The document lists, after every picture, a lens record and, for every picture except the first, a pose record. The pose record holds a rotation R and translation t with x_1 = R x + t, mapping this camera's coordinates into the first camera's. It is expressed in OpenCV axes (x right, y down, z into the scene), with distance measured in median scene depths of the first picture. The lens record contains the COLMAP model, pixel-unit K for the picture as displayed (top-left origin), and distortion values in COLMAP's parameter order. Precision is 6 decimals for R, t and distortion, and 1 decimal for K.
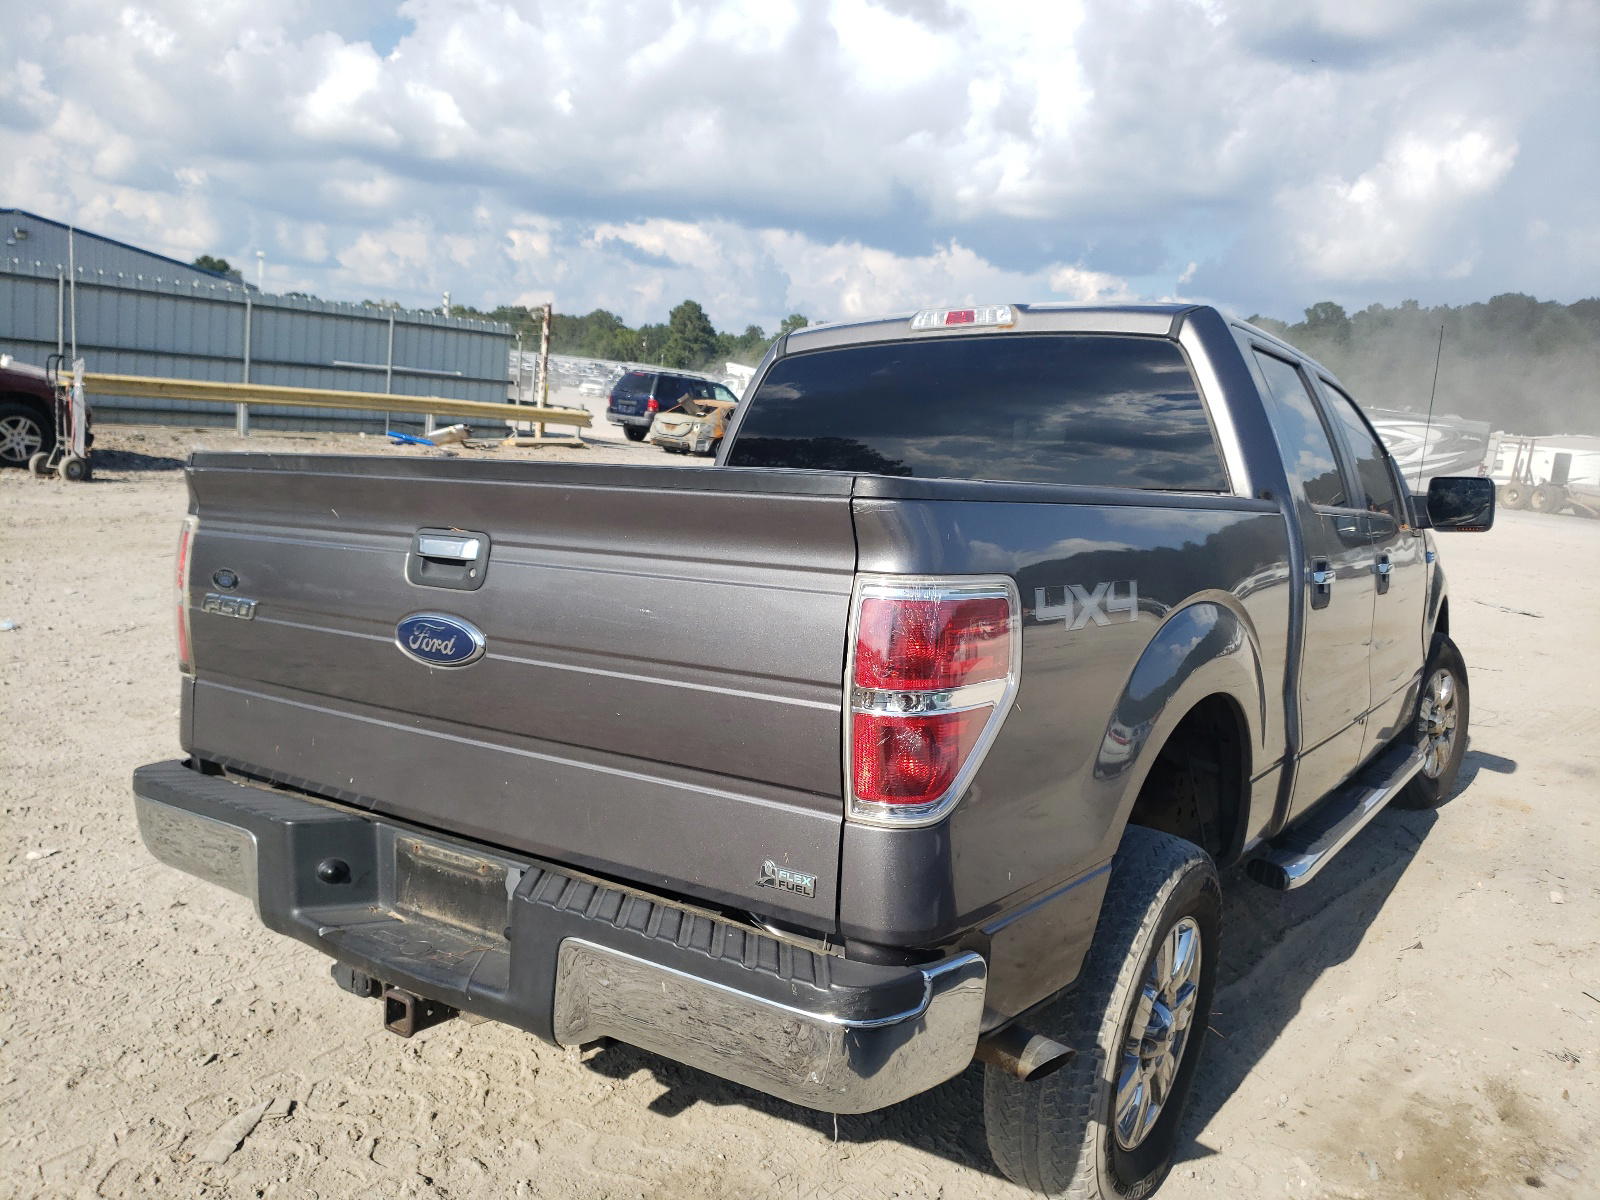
lens RADIAL K [[1264.0, 0, 793.5], [0, 1264.0, 597.1], [0, 0, 1]] dist [0.014951, 0.002704]
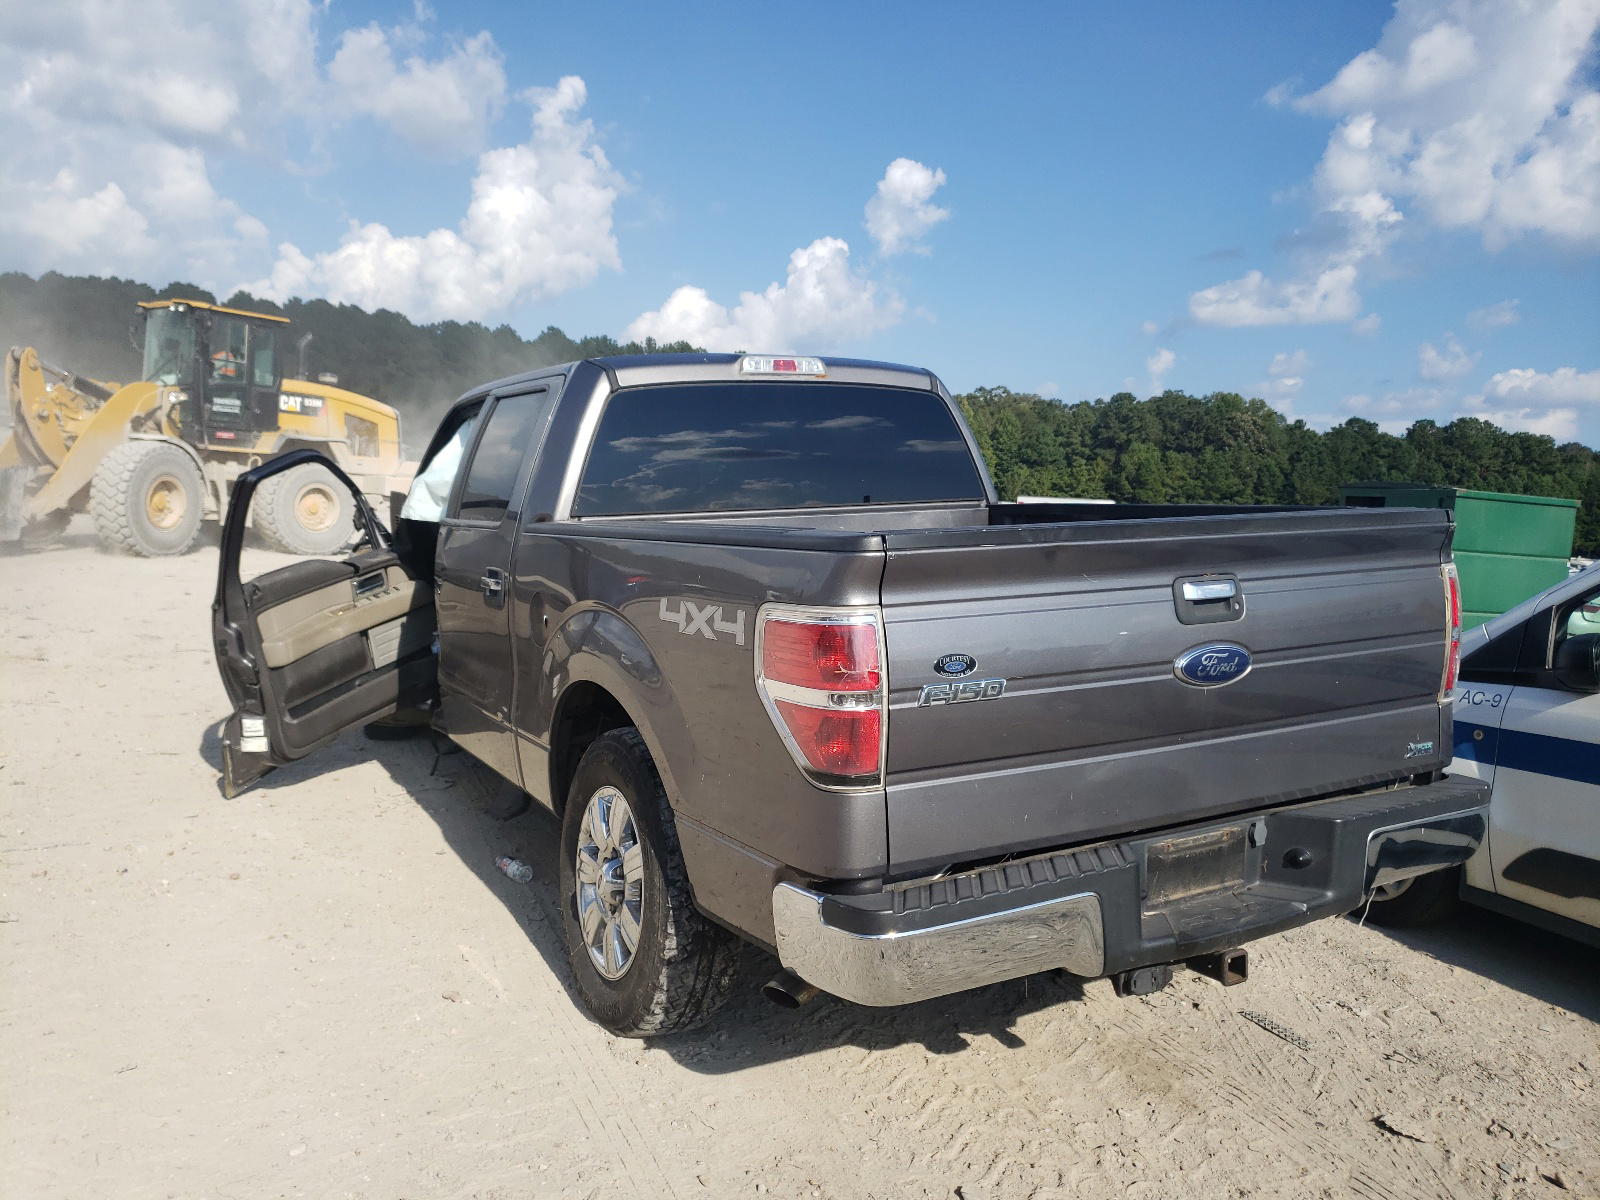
lens RADIAL K [[1264.0, 0, 792.6], [0, 1264.0, 600.5], [0, 0, 1]] dist [0.014951, 0.002704]
pose [[0.424747, -0.129204, 0.896045, -1.485975], [0.107897, 0.989933, 0.091596, -0.177996], [-0.898859, 0.057776, 0.434412, 0.789149]]
